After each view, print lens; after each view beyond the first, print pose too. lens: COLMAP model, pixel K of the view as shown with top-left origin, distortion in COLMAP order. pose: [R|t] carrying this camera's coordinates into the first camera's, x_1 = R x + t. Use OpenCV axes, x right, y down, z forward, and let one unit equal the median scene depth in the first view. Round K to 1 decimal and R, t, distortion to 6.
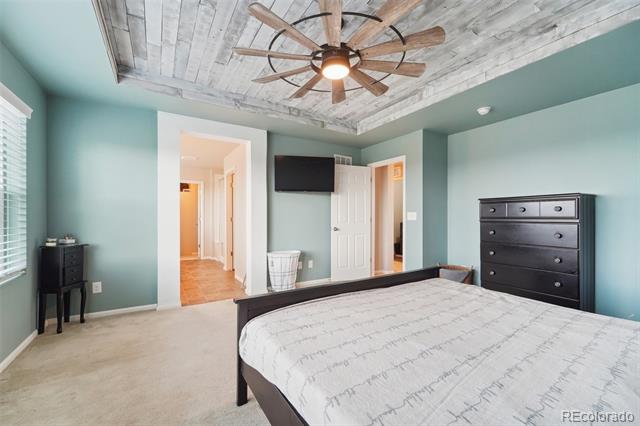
lens RADIAL K [[261.9, 0, 319.7], [0, 261.9, 216.6], [0, 0, 1]] dist [-0.000503, -0.000403]
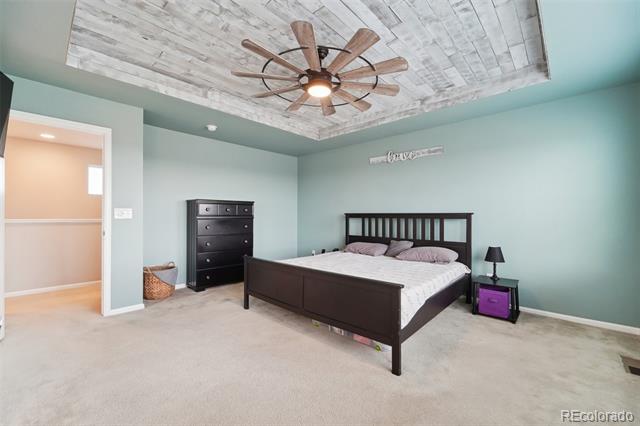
lens RADIAL K [[261.9, 0, 319.7], [0, 261.9, 216.6], [0, 0, 1]] dist [-0.000503, -0.000403]
pose [[-0.271480, -0.005572, 0.962428, -0.662545], [0.000572, 0.999982, 0.005950, 0.003970], [-0.962444, 0.002166, -0.271472, 0.808100]]
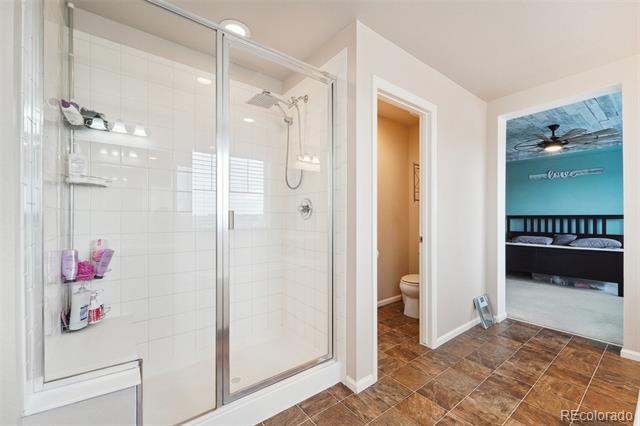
lens RADIAL K [[261.9, 0, 319.7], [0, 261.9, 216.6], [0, 0, 1]] dist [-0.000503, -0.000403]
pose [[-0.090328, 0.001792, 0.995910, -1.137905], [0.003124, 0.999994, -0.001516, 0.002306], [-0.995907, 0.002974, -0.090333, 1.821857]]
